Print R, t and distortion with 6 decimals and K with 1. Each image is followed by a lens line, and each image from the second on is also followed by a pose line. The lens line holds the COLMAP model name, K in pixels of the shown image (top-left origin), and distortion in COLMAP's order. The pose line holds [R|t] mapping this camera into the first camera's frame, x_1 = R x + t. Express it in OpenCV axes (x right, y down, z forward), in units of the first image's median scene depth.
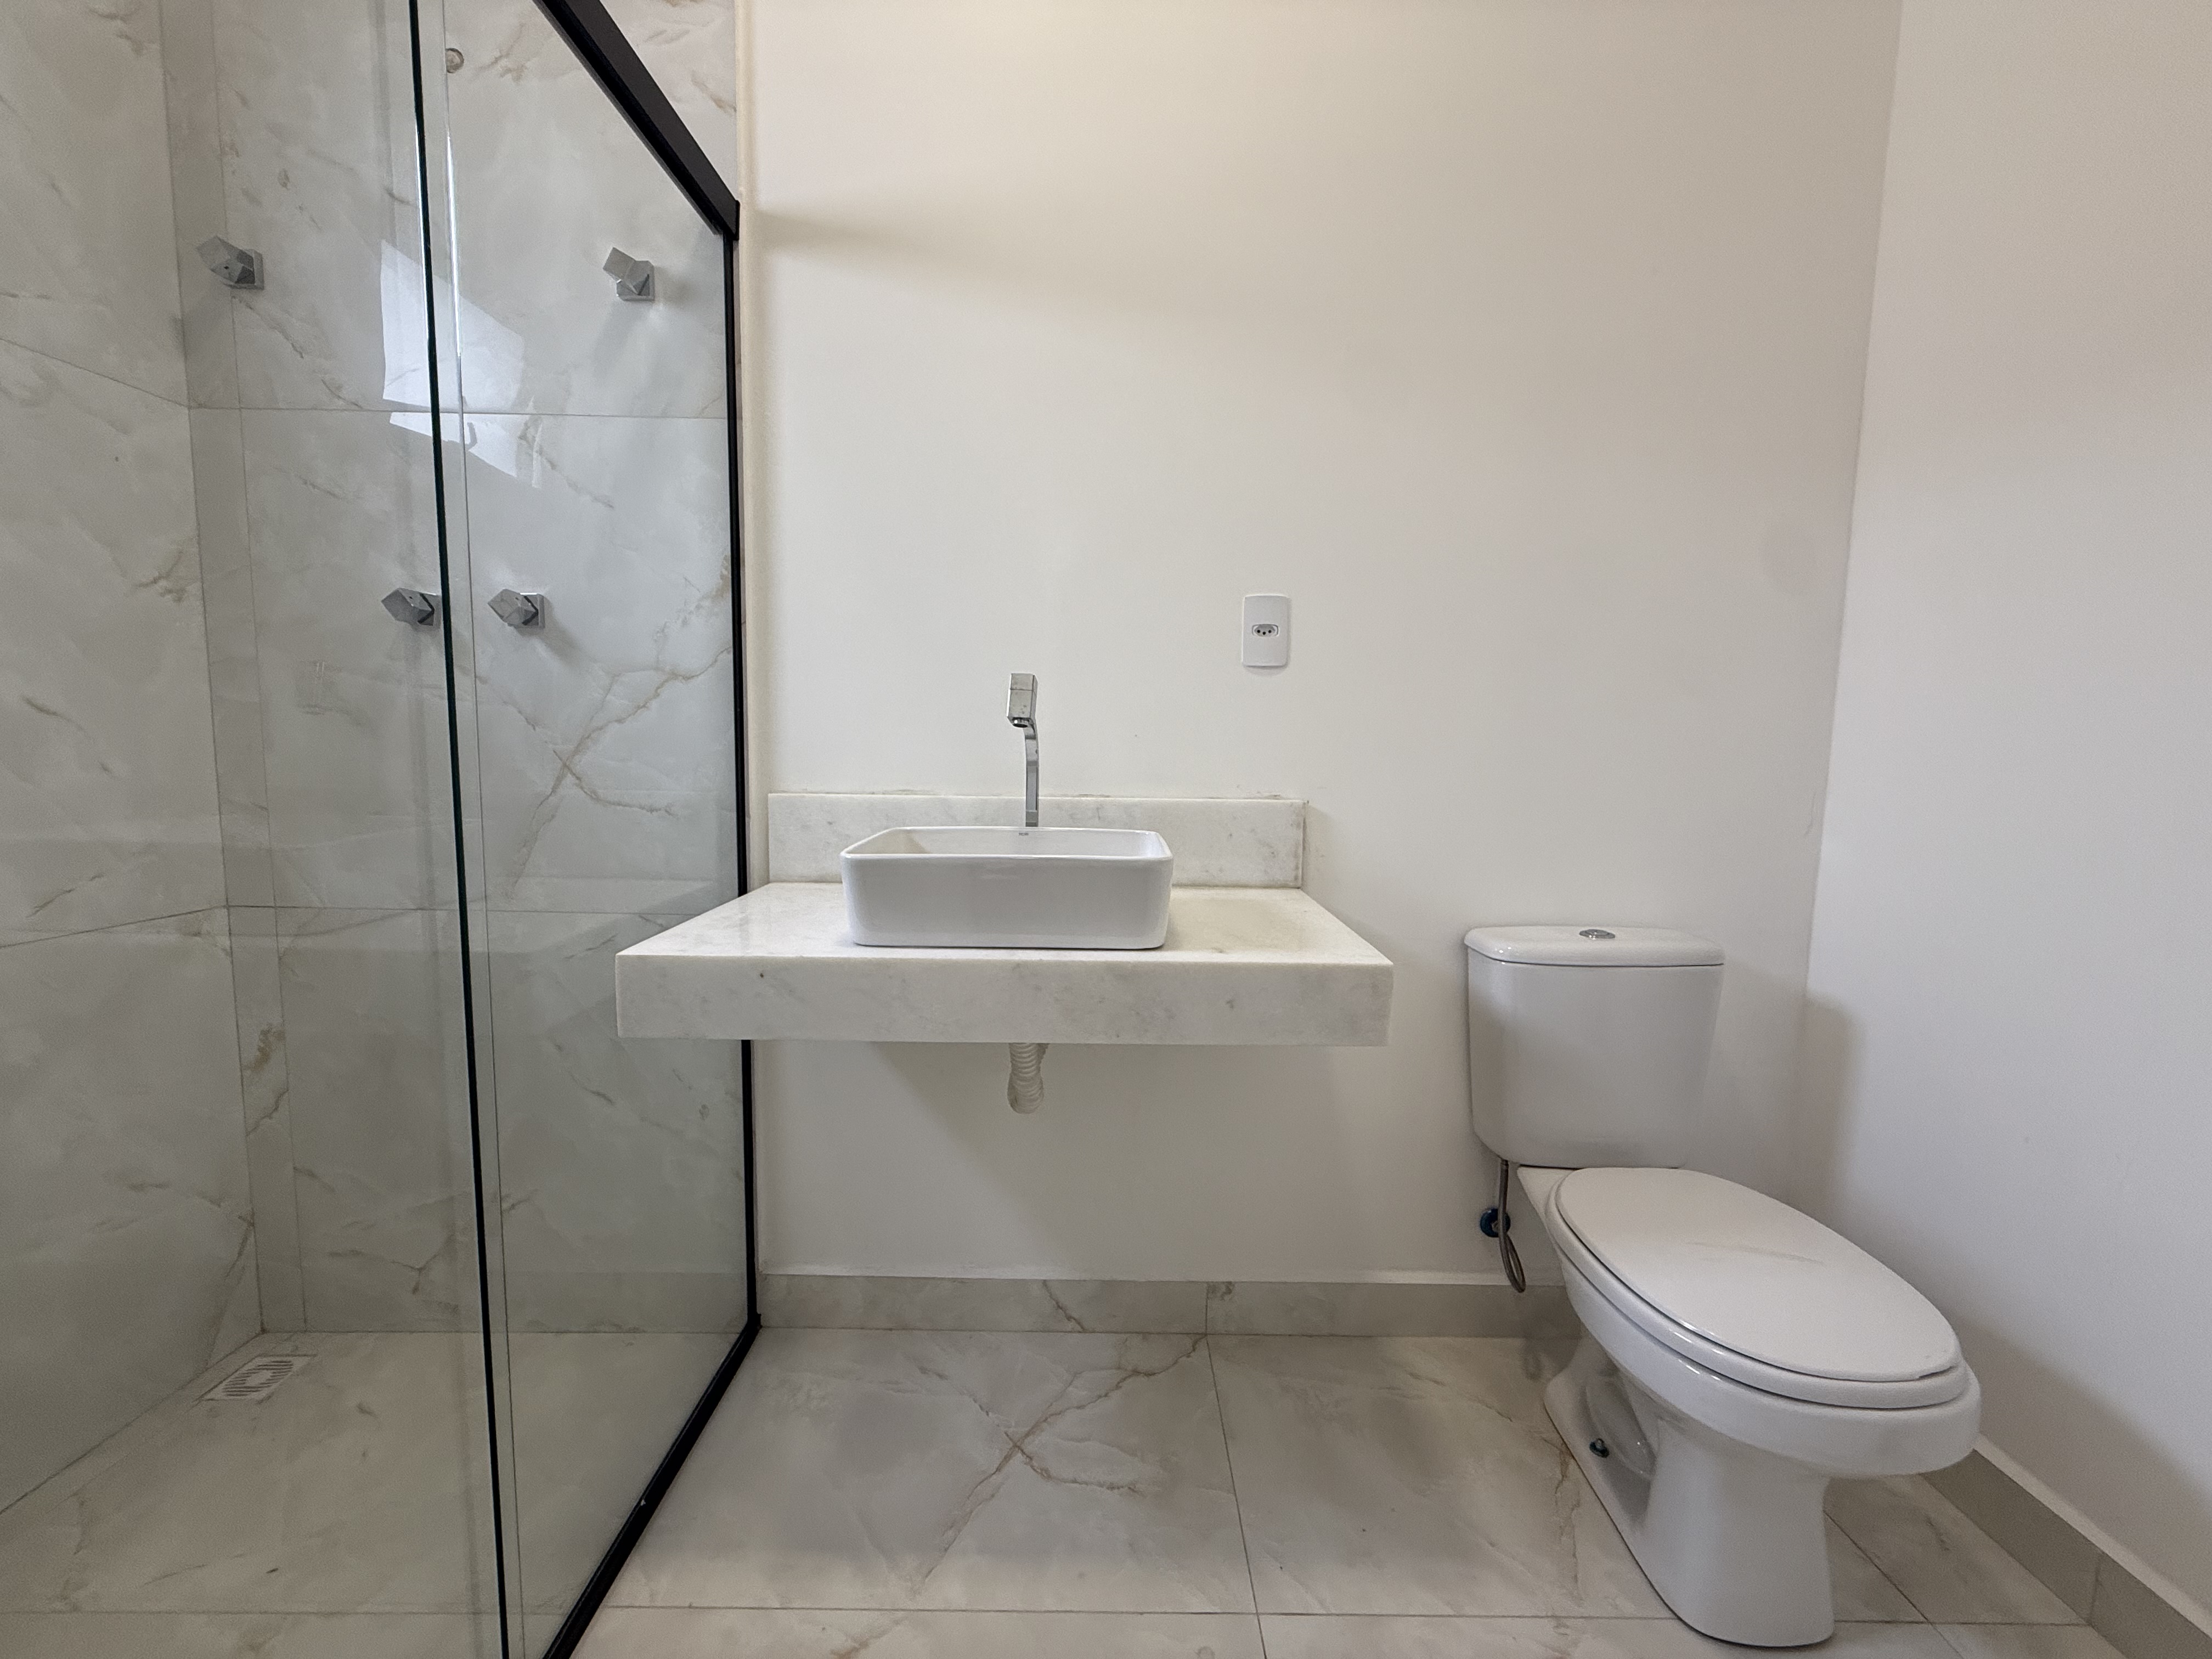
lens RADIAL K [[879.9, 0, 1114.5], [0, 879.9, 824.5], [0, 0, 1]] dist [0.001567, -0.000752]
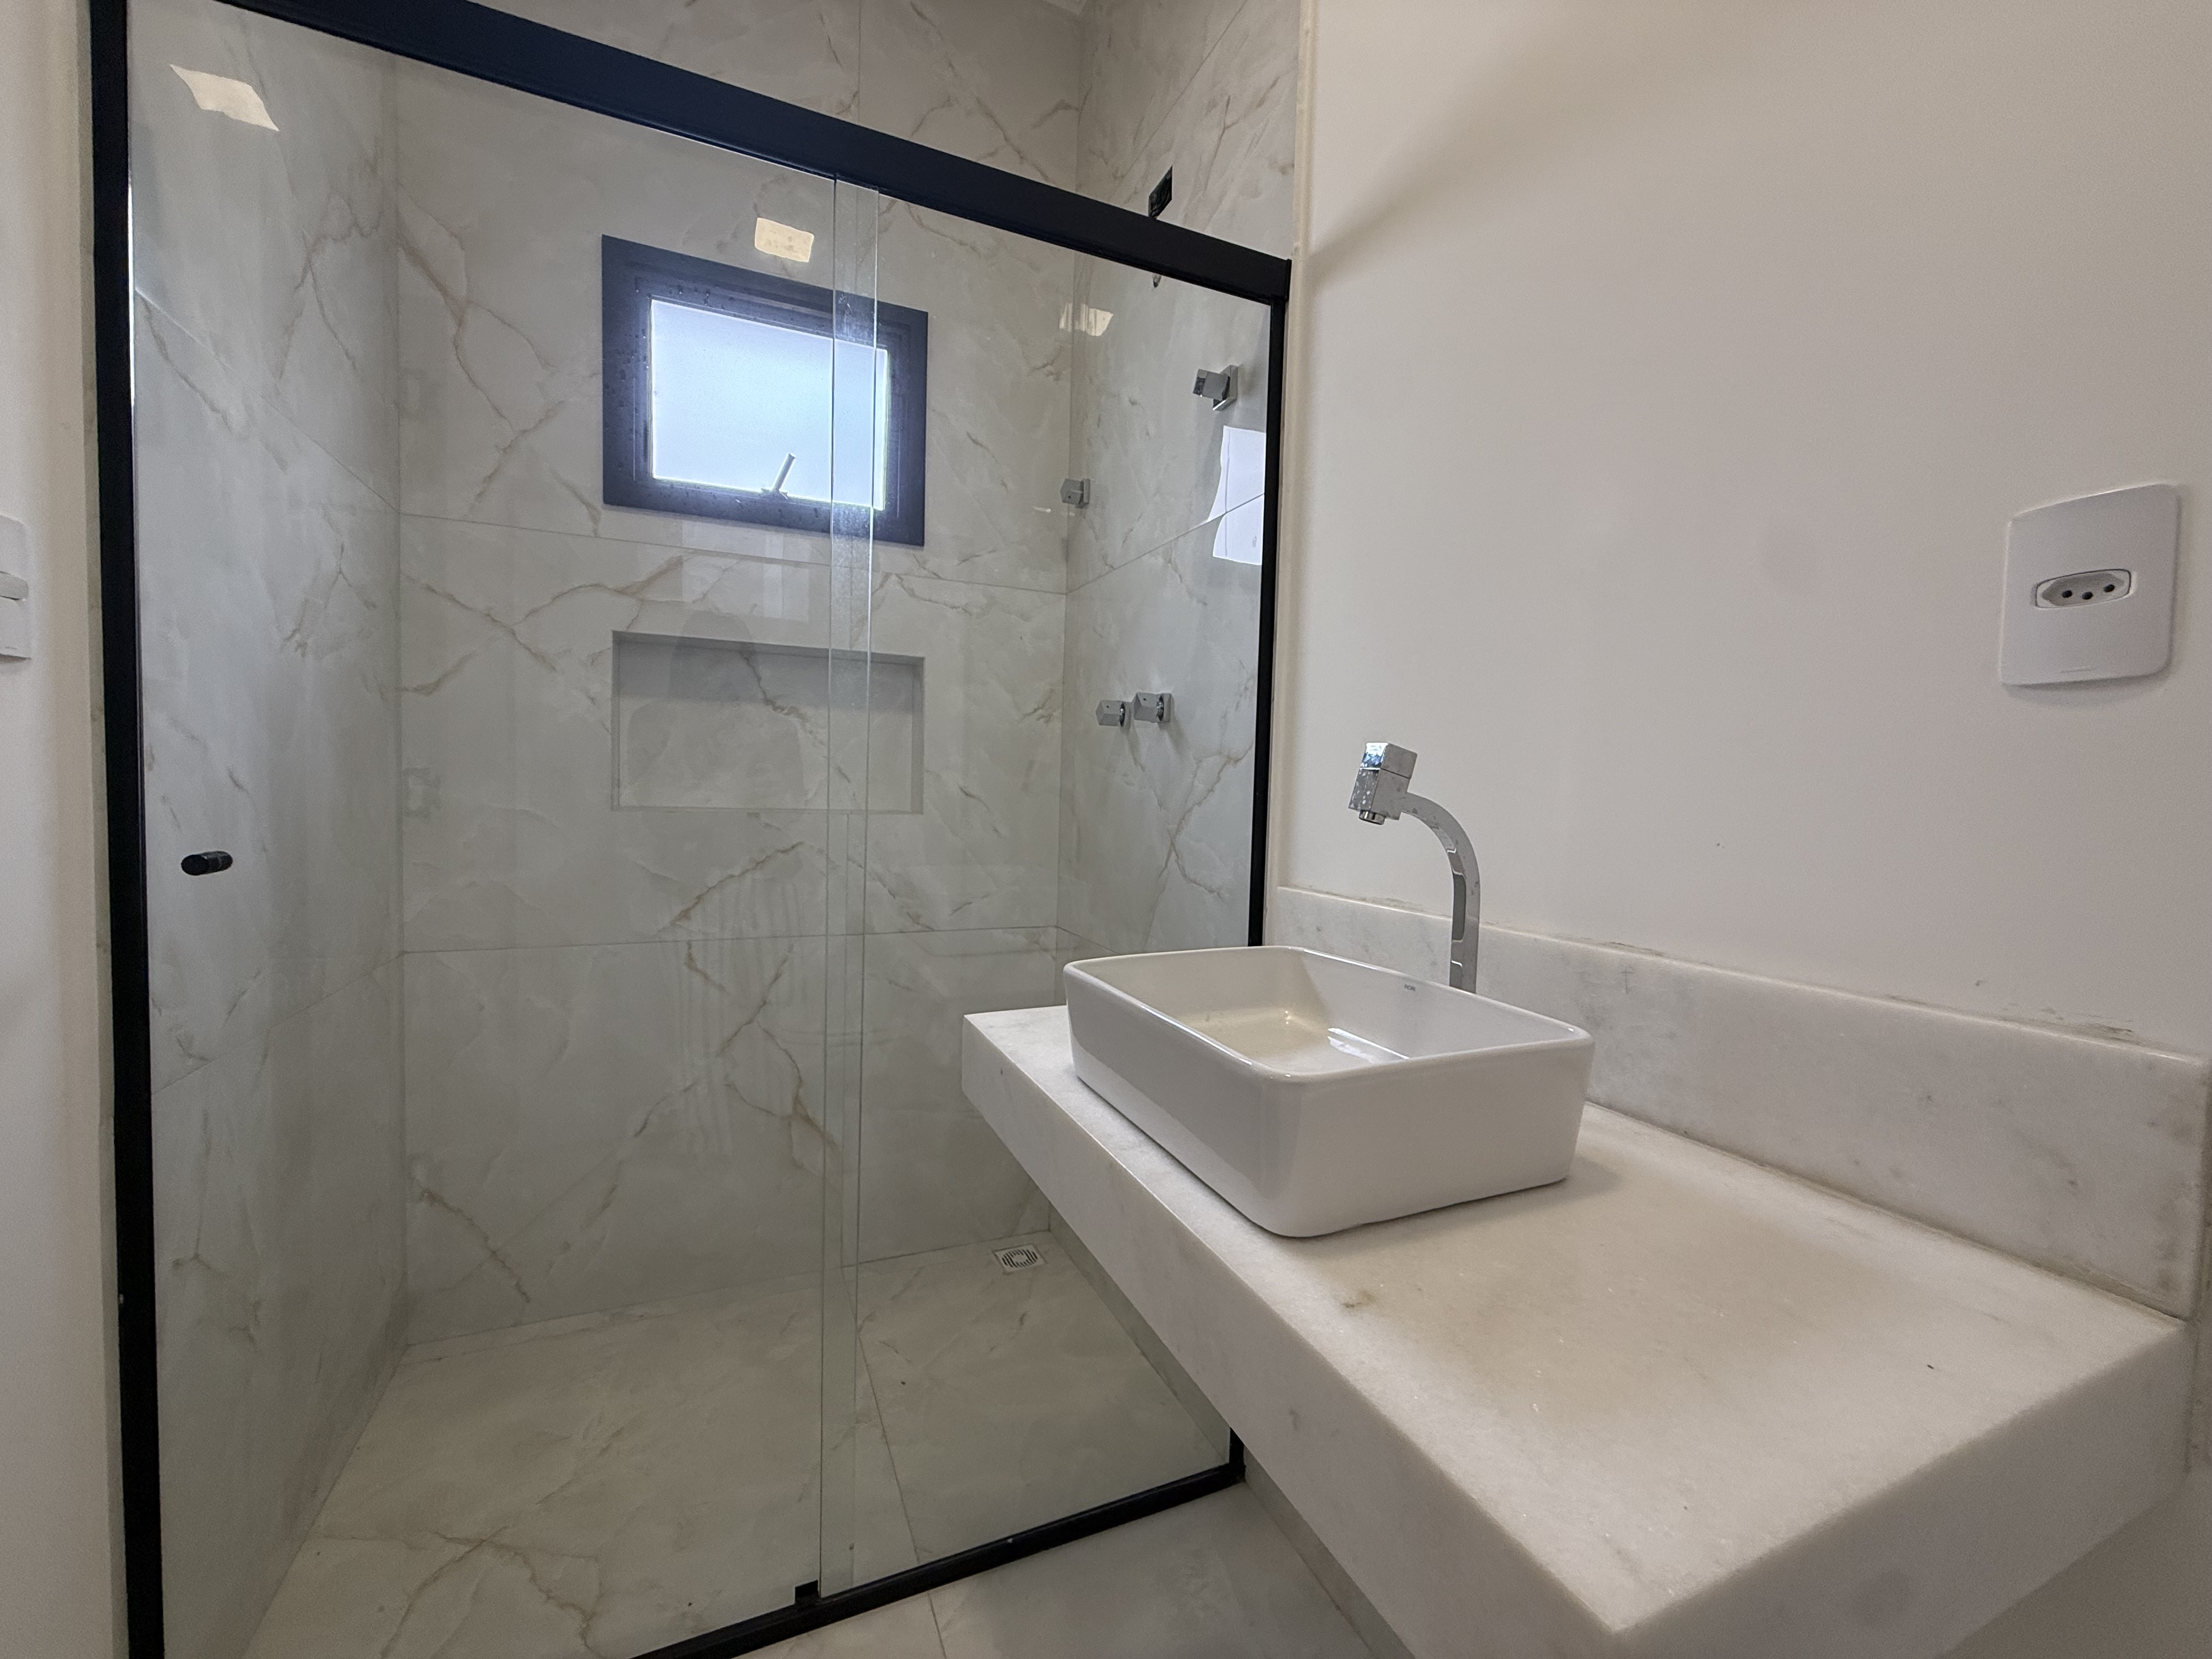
lens RADIAL K [[879.9, 0, 1106.7], [0, 879.9, 825.8], [0, 0, 1]] dist [0.001567, -0.000752]
pose [[0.393452, 0.035611, -0.918655, 0.365805], [-0.110749, 0.993808, -0.008908, -0.069971], [0.912650, 0.105245, 0.394959, 0.486944]]
